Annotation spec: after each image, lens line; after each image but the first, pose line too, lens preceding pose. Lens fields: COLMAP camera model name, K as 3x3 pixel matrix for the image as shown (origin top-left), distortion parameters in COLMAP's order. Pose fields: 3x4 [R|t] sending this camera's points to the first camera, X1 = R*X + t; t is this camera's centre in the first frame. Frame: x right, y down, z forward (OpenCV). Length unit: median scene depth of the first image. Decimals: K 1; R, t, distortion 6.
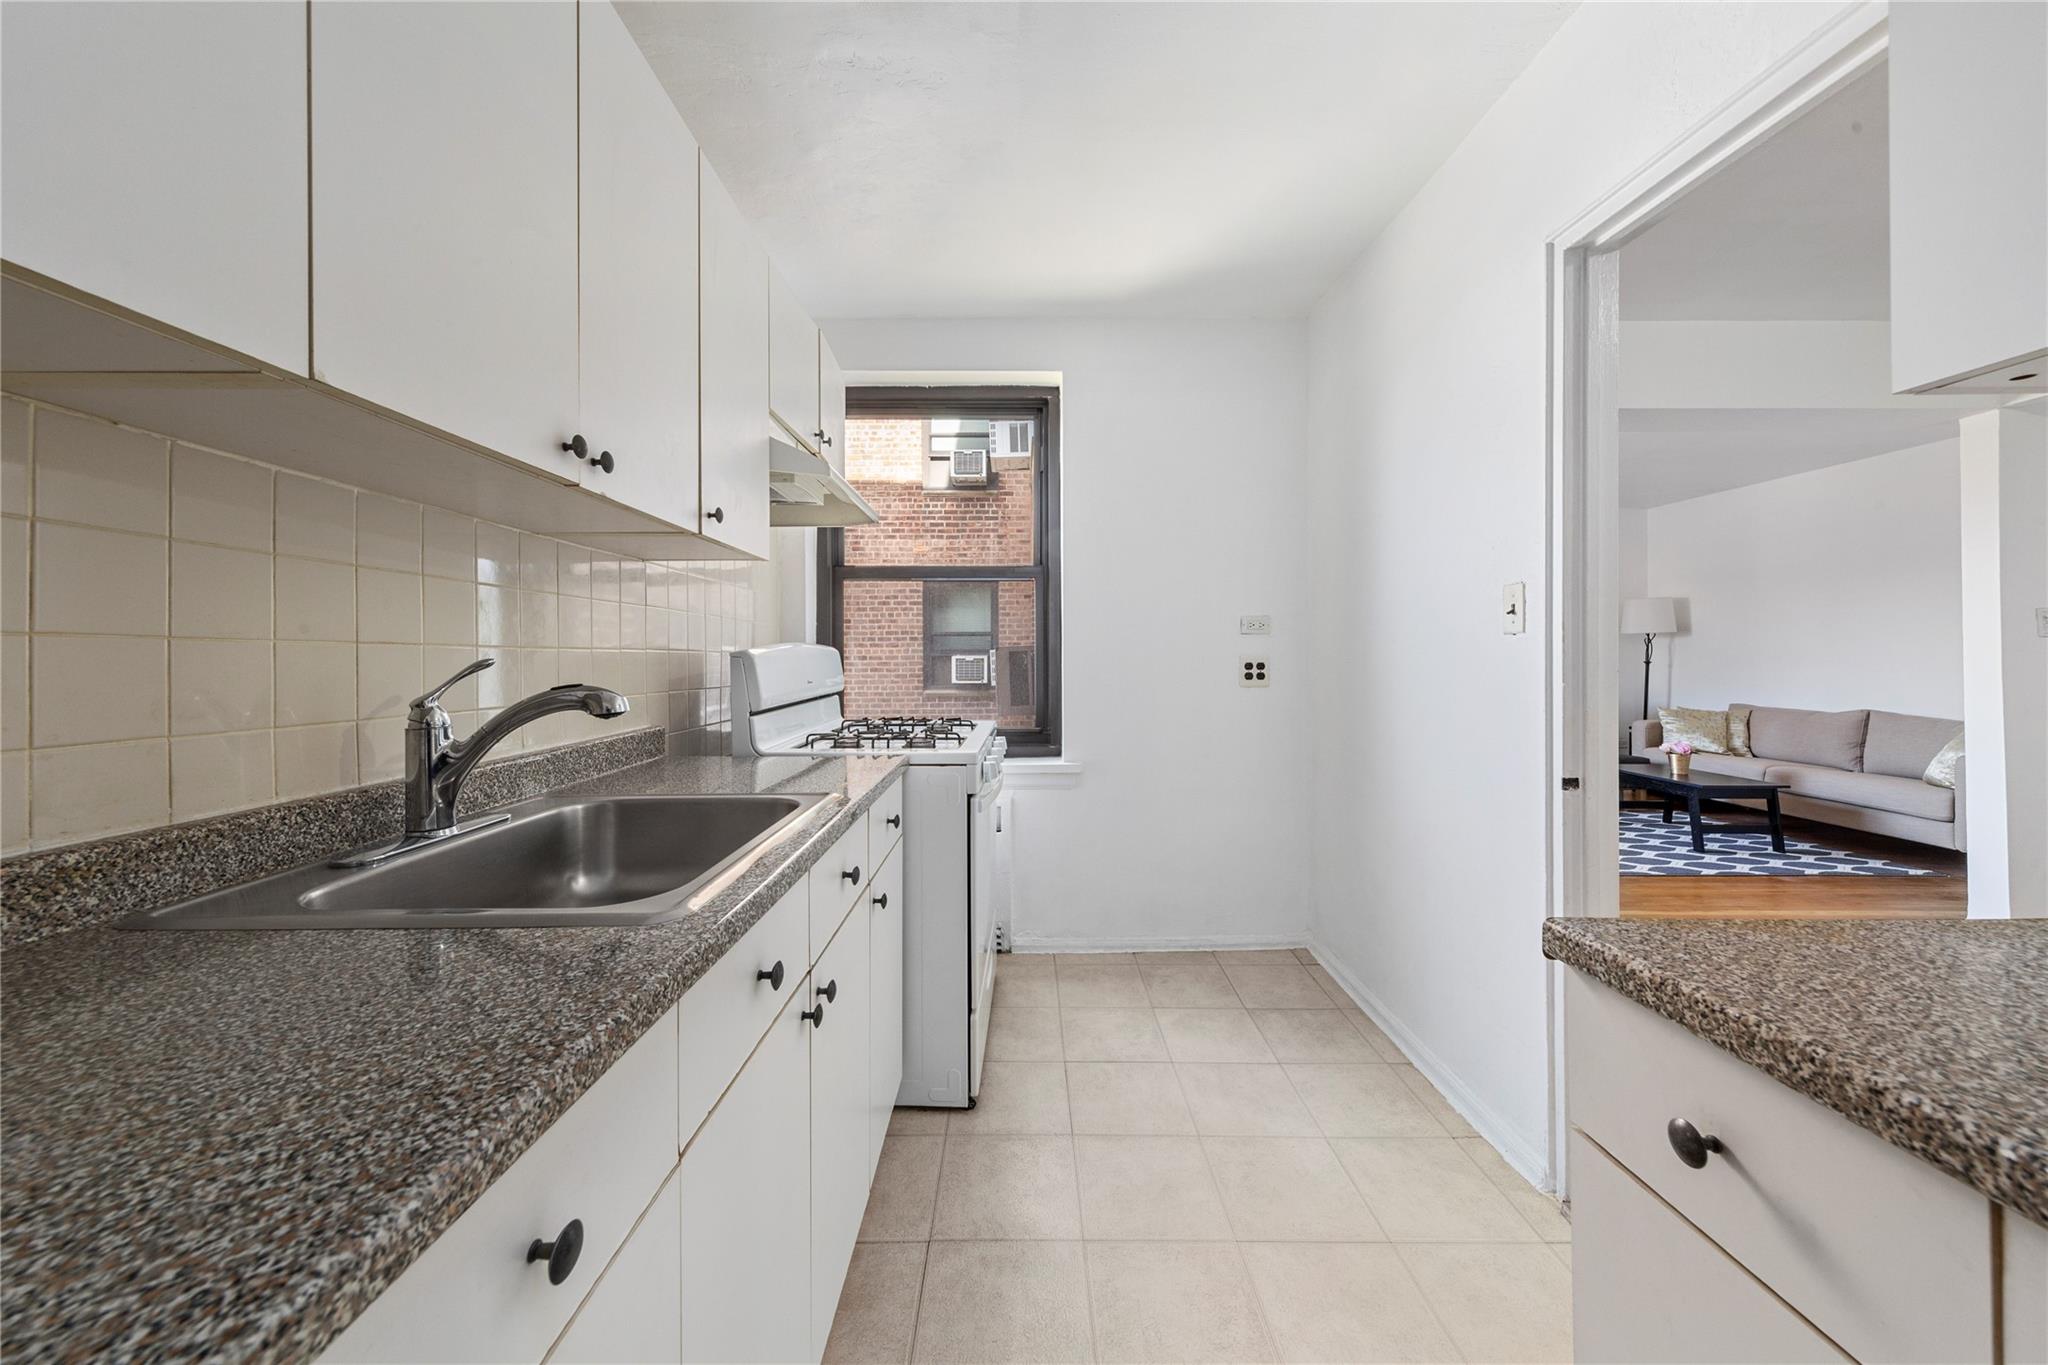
lens RADIAL K [[719.7, 0, 1028.8], [0, 719.7, 665.5], [0, 0, 1]] dist [0.001981, 0.000338]
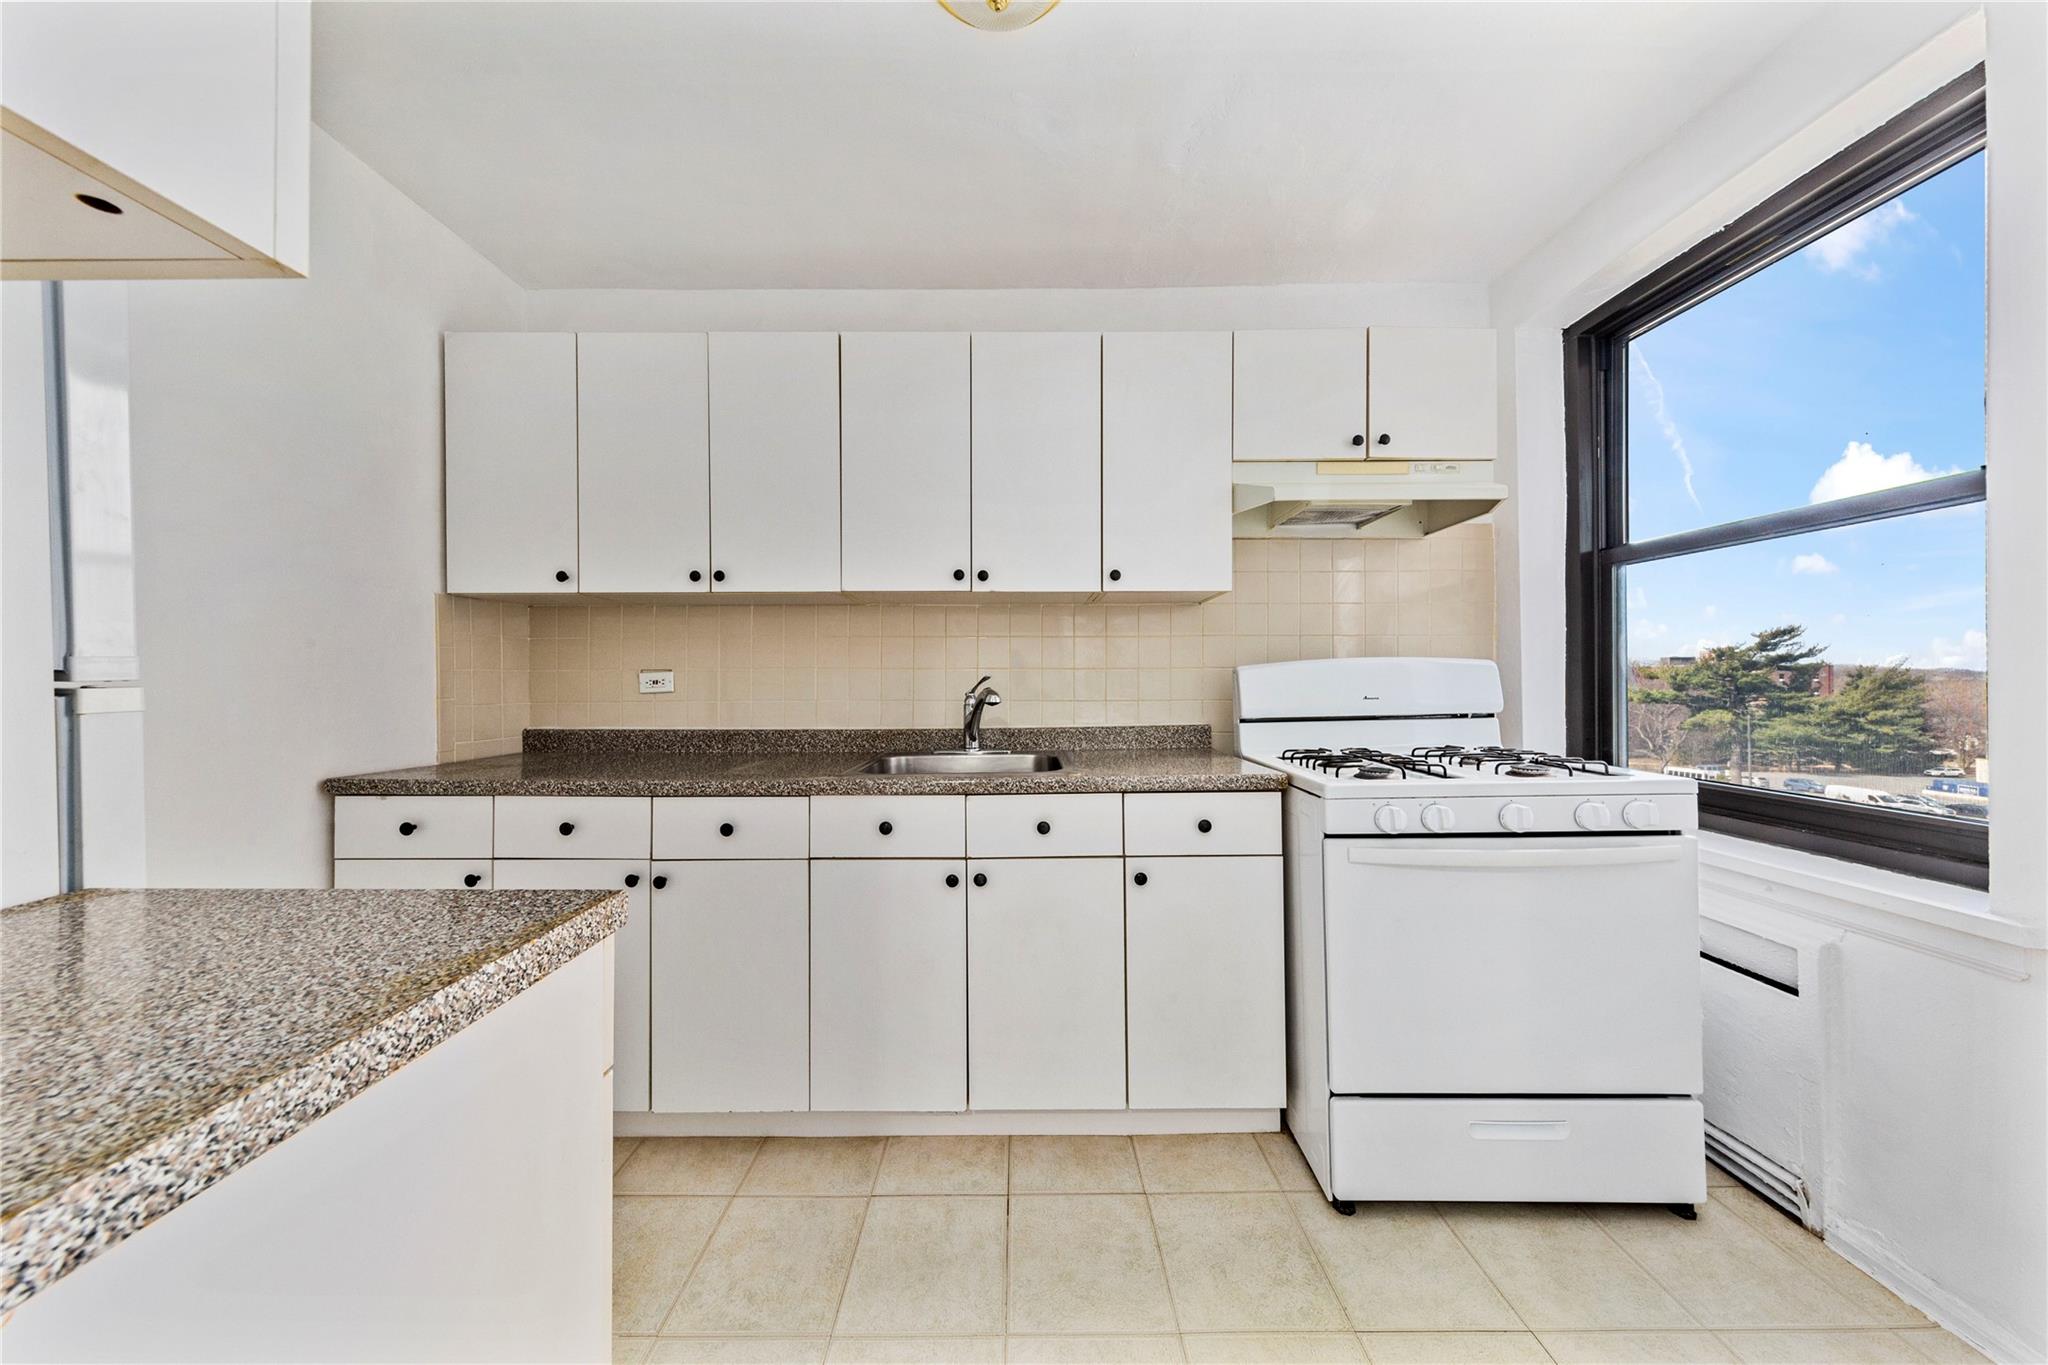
lens RADIAL K [[657.8, 0, 1013.4], [0, 657.8, 678.8], [0, 0, 1]] dist [0.001991, 0.000000]
pose [[-0.020418, 0.001824, -0.999790, 2.043782], [-0.005521, 0.999983, 0.001937, -0.007049], [0.999776, 0.005559, -0.020408, 1.892589]]
